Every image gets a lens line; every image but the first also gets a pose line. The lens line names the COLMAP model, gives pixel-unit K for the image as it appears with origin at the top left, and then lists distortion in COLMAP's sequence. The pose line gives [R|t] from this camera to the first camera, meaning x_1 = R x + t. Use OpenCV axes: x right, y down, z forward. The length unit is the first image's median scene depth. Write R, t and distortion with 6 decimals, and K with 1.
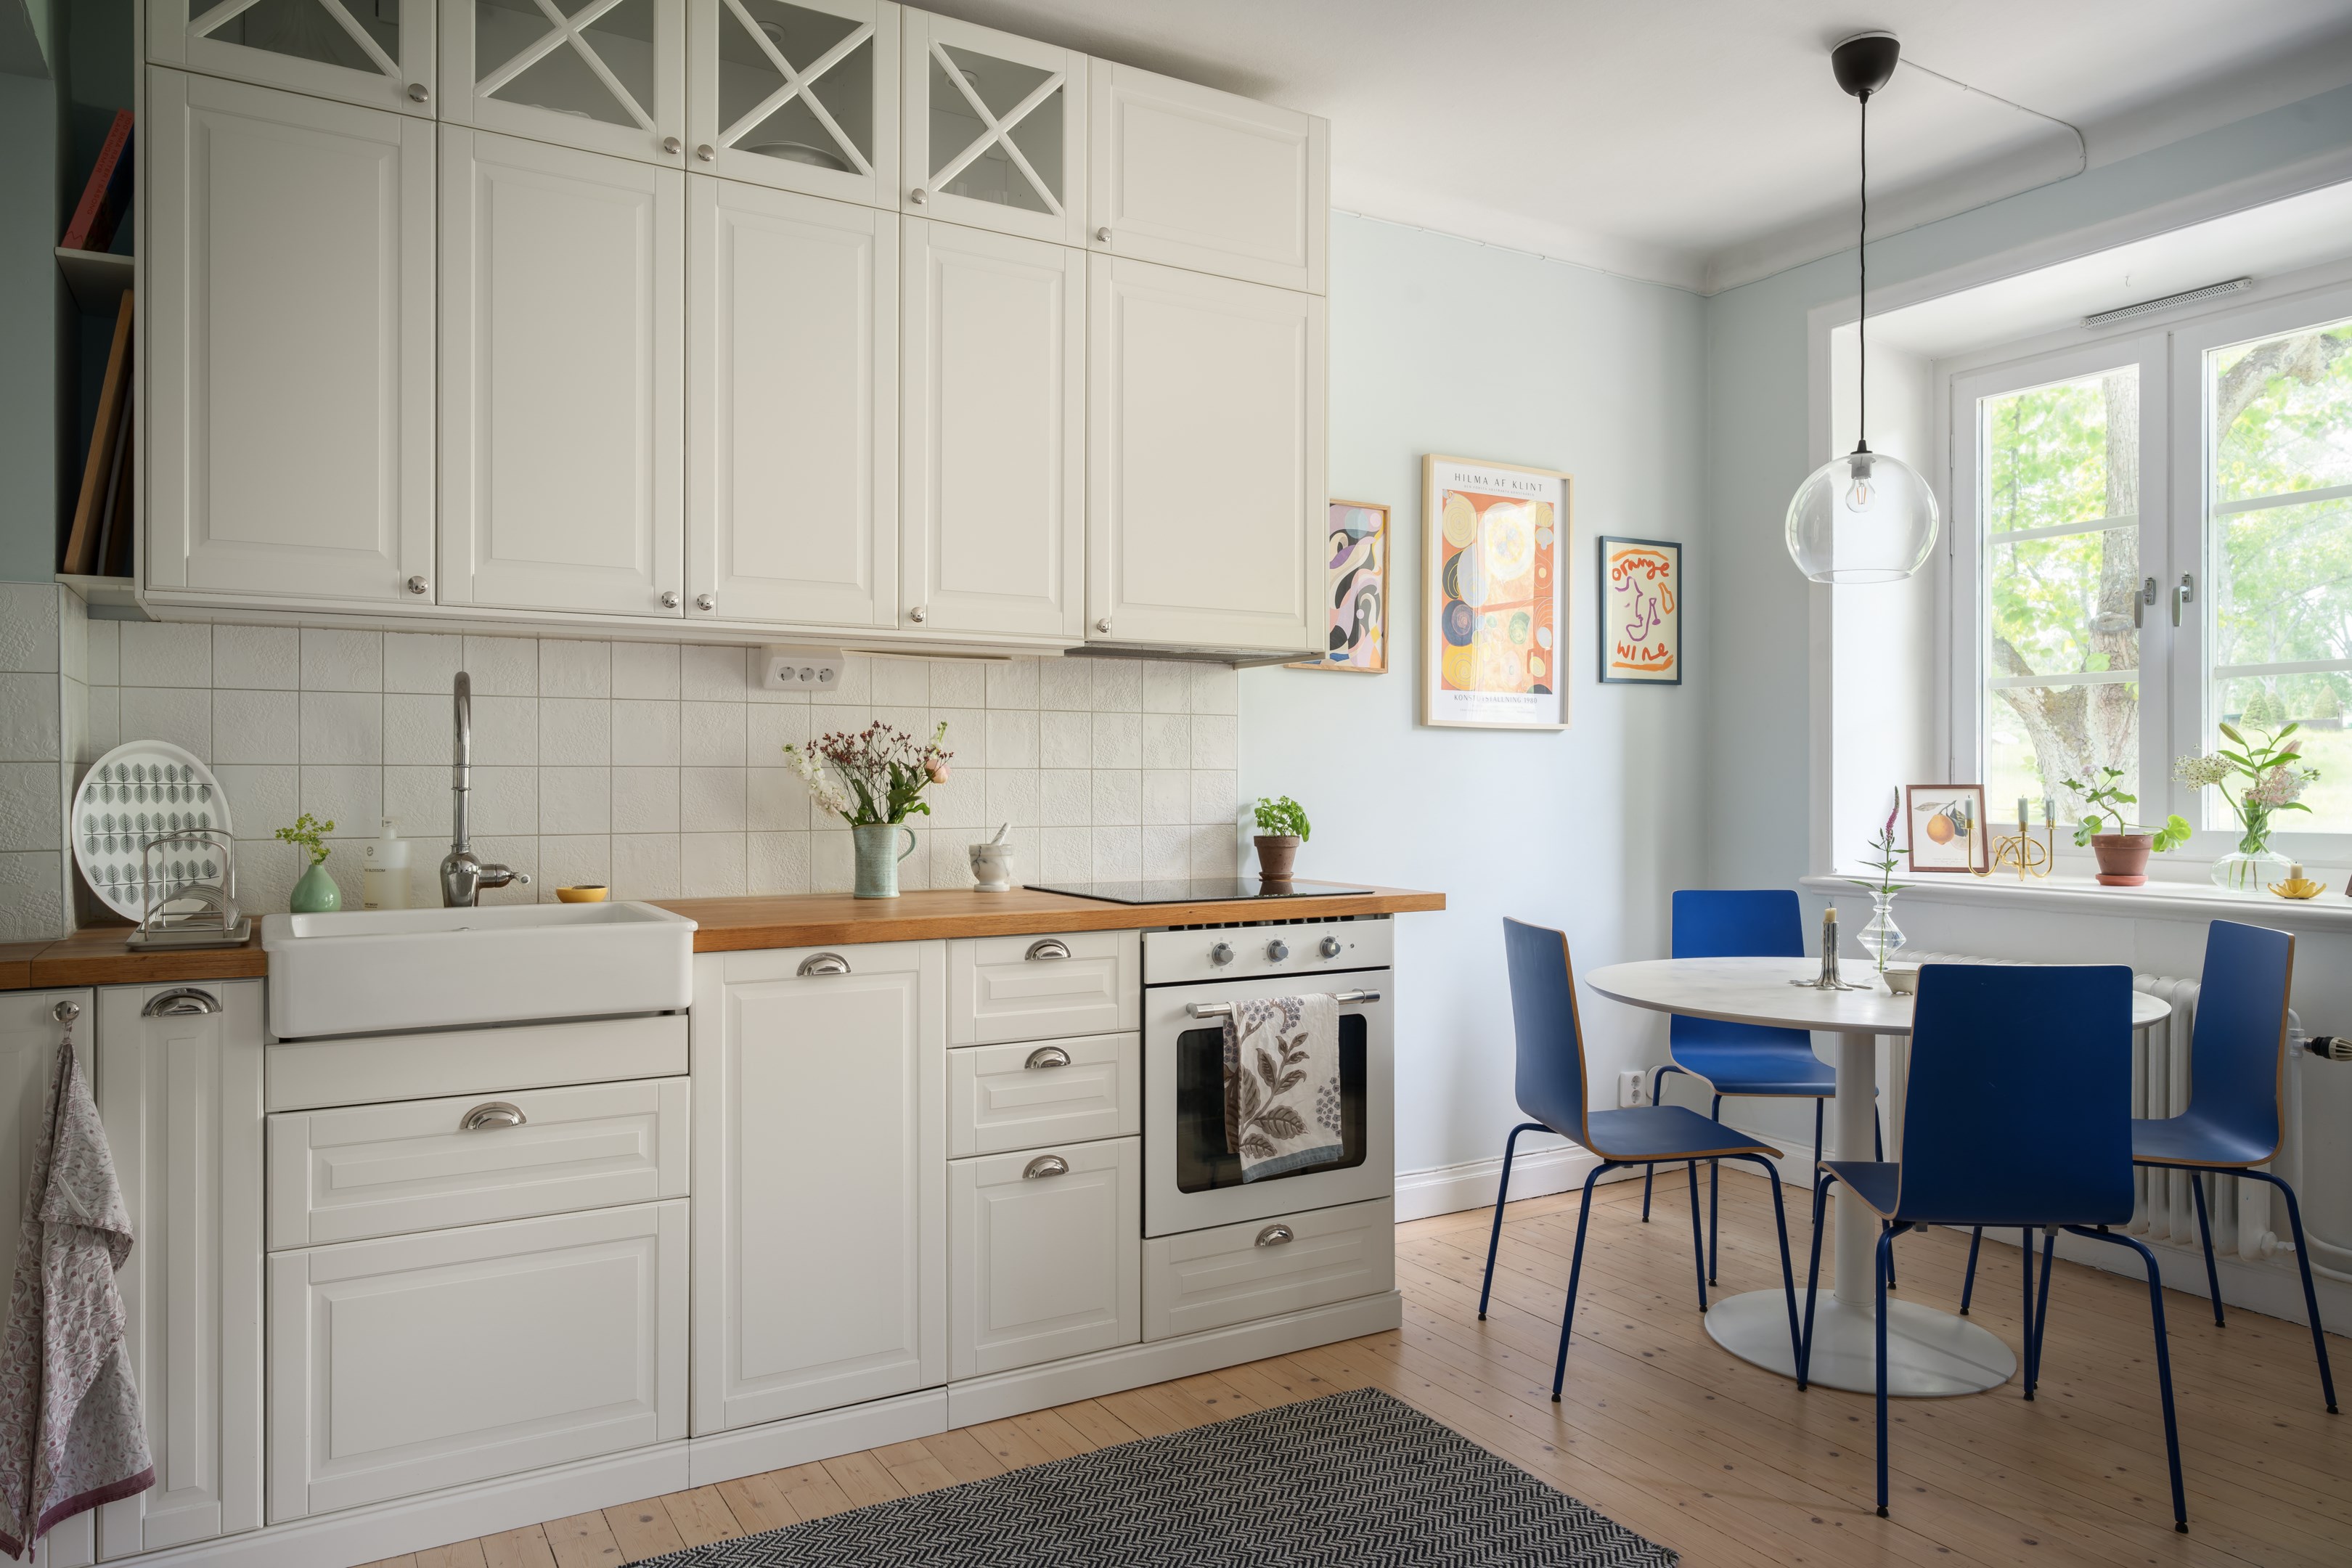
lens RADIAL K [[1518.7, 0, 1189.7], [0, 1518.7, 784.8], [0, 0, 1]] dist [-0.000921, 0.001449]
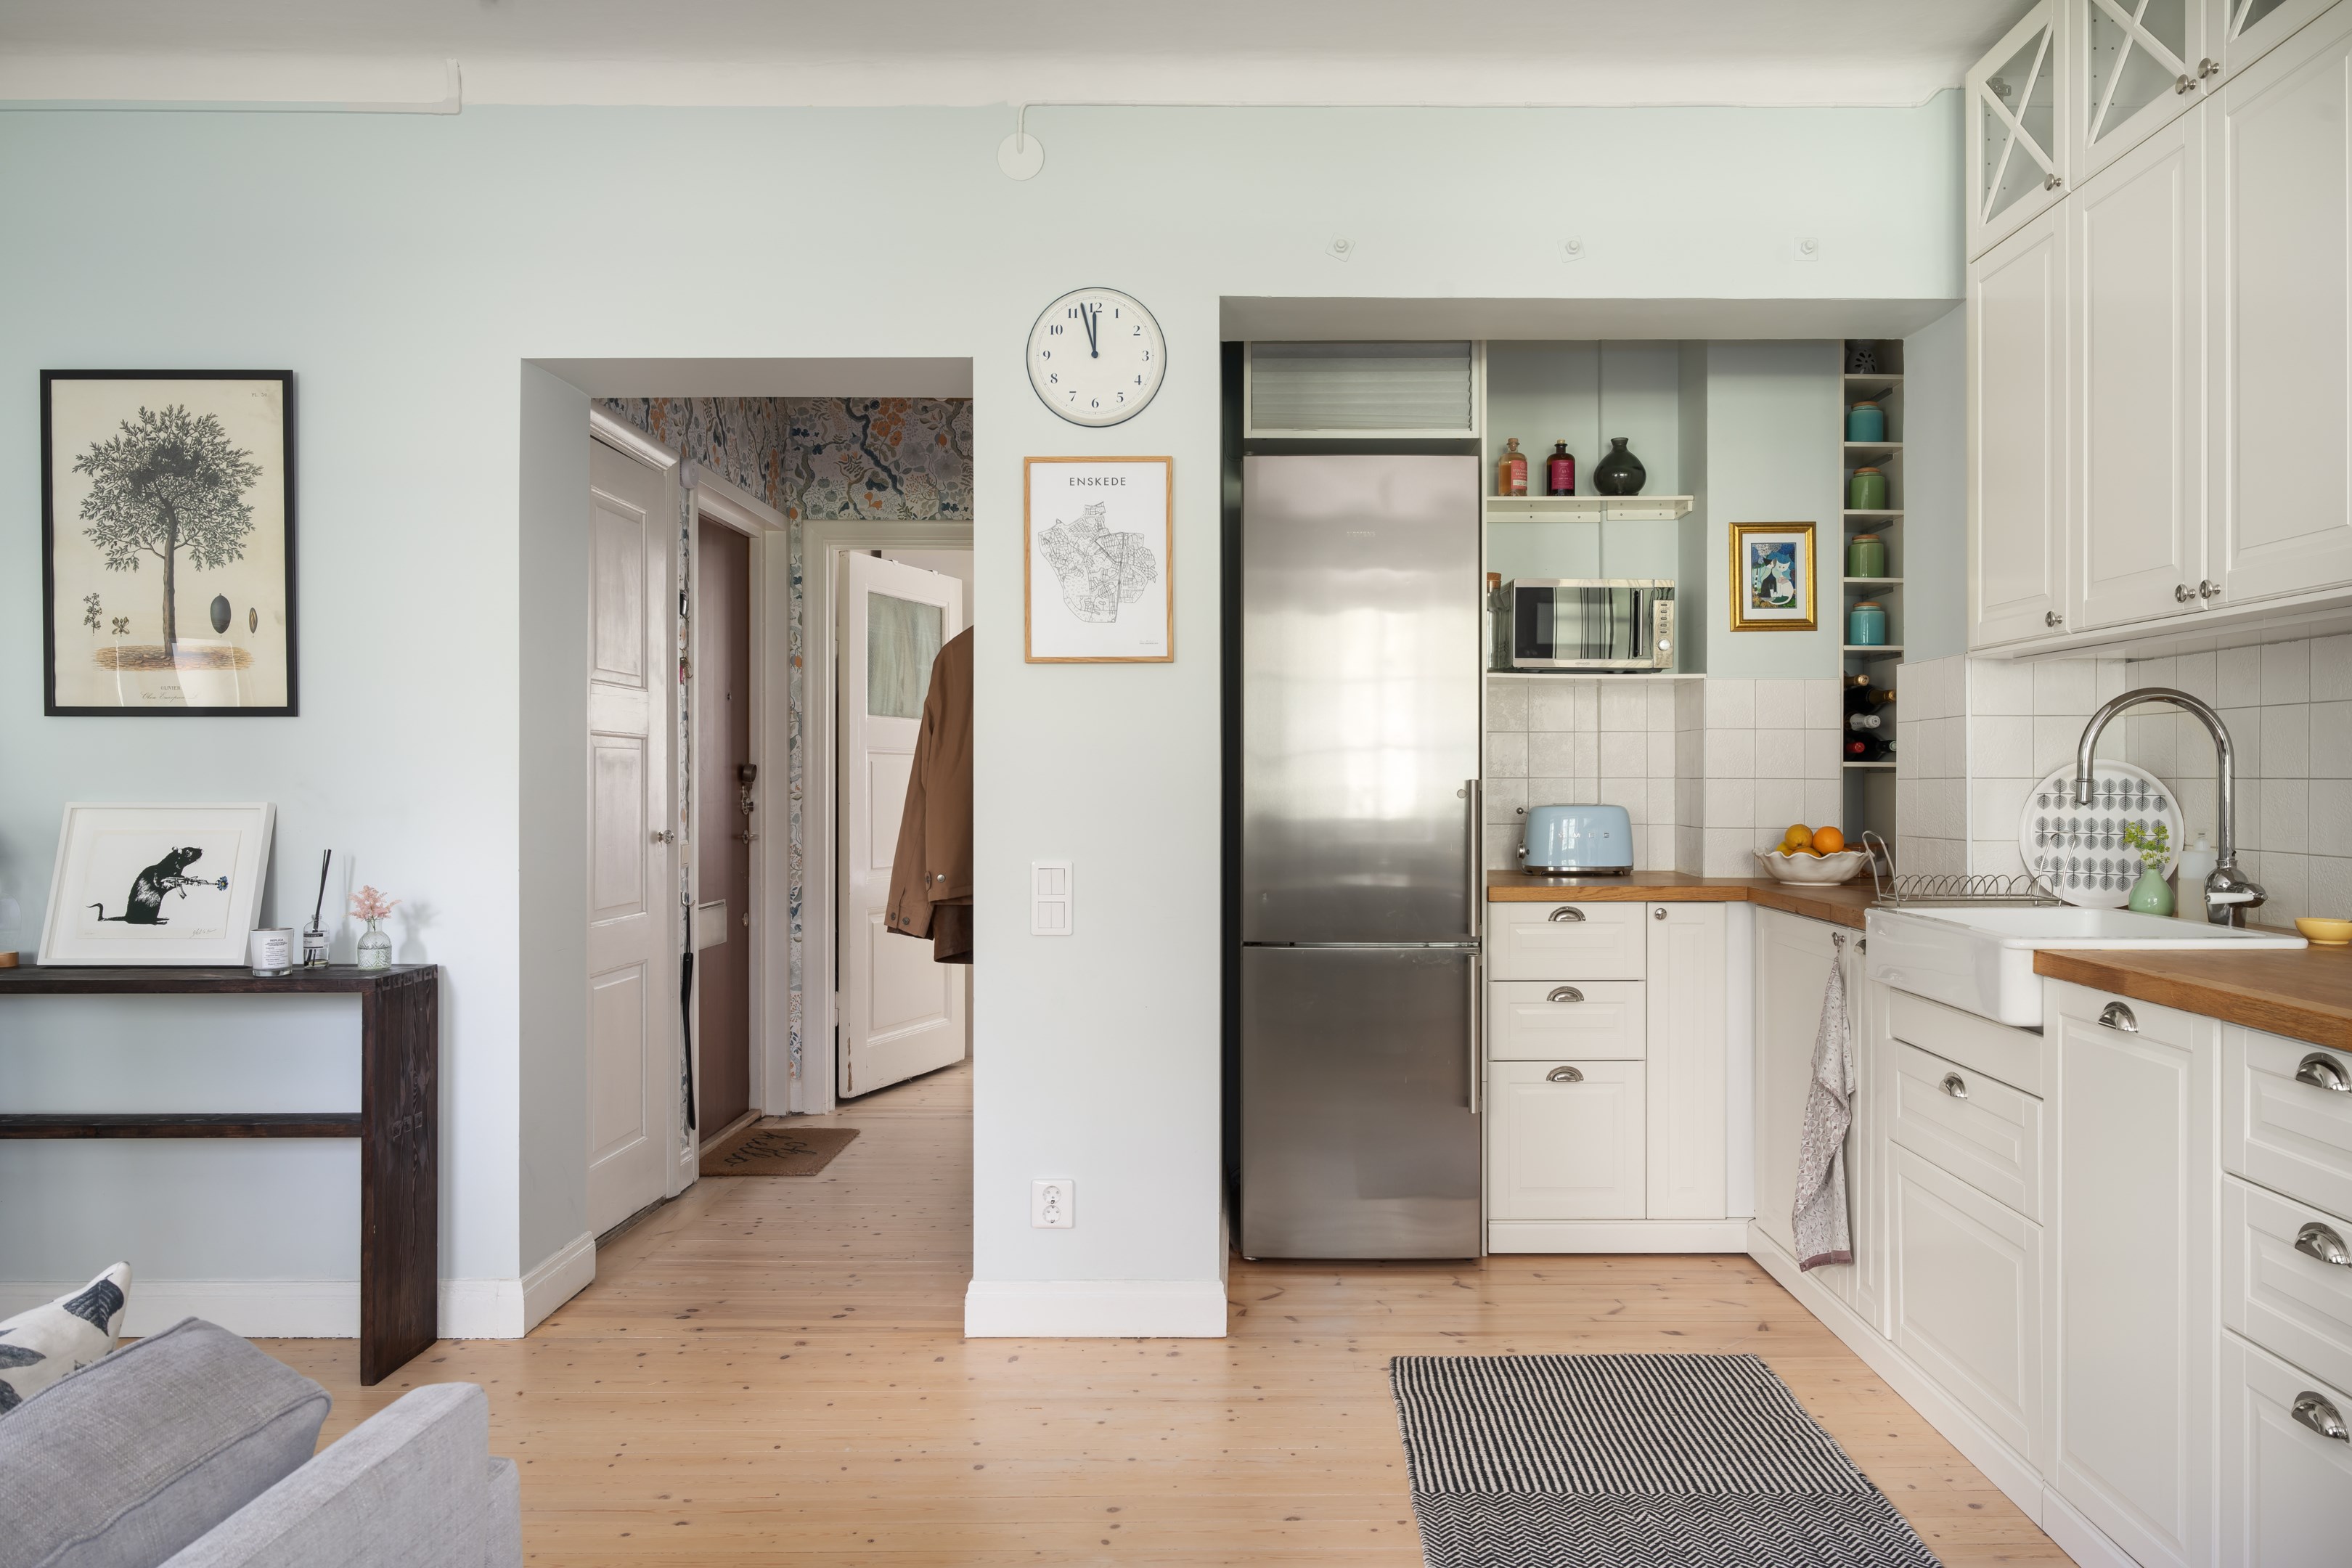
lens RADIAL K [[1518.7, 0, 1178.7], [0, 1518.7, 775.4], [0, 0, 1]] dist [-0.000921, 0.001449]
pose [[-0.529306, 0.000311, -0.848431, 0.605877], [-0.007240, 0.999962, 0.004883, -0.013371], [0.848400, 0.008728, -0.529283, 0.804637]]
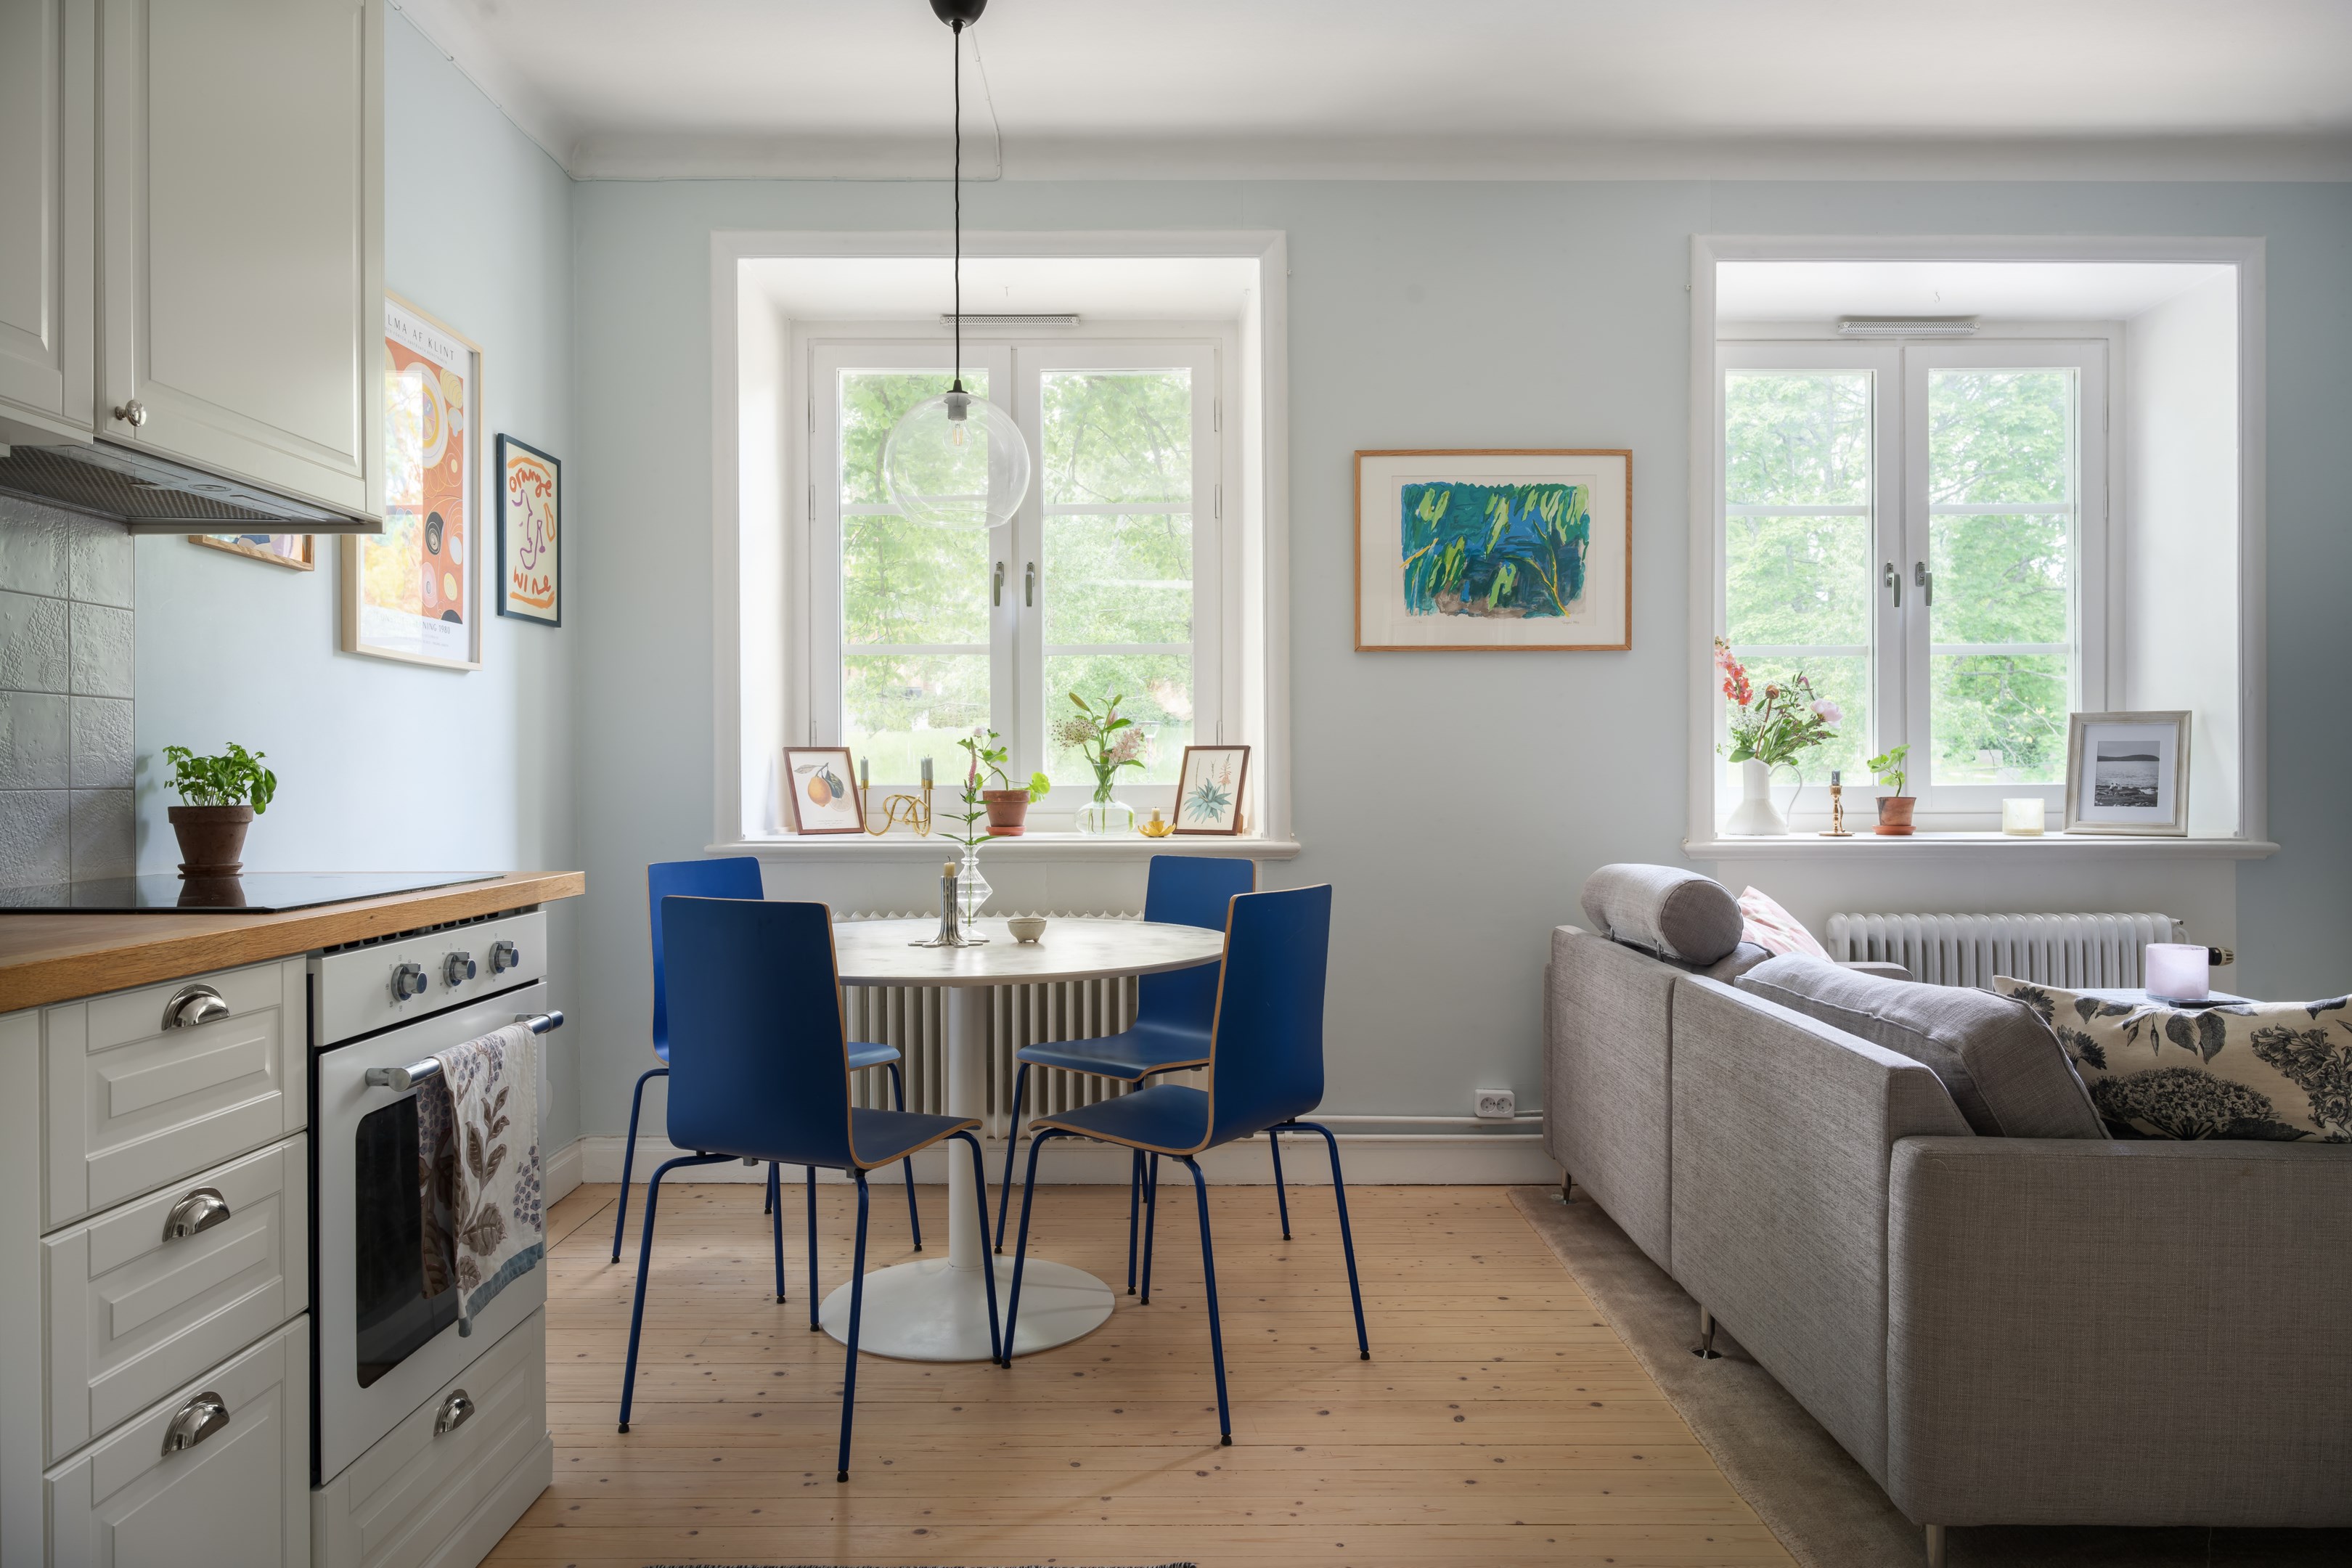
lens RADIAL K [[1518.7, 0, 1179.3], [0, 1518.7, 779.7], [0, 0, 1]] dist [-0.000921, 0.001449]
pose [[0.516695, -0.005703, 0.856151, -0.315612], [0.006143, 0.999977, 0.002954, 0.026549], [-0.856148, 0.003733, 0.516718, 0.374378]]
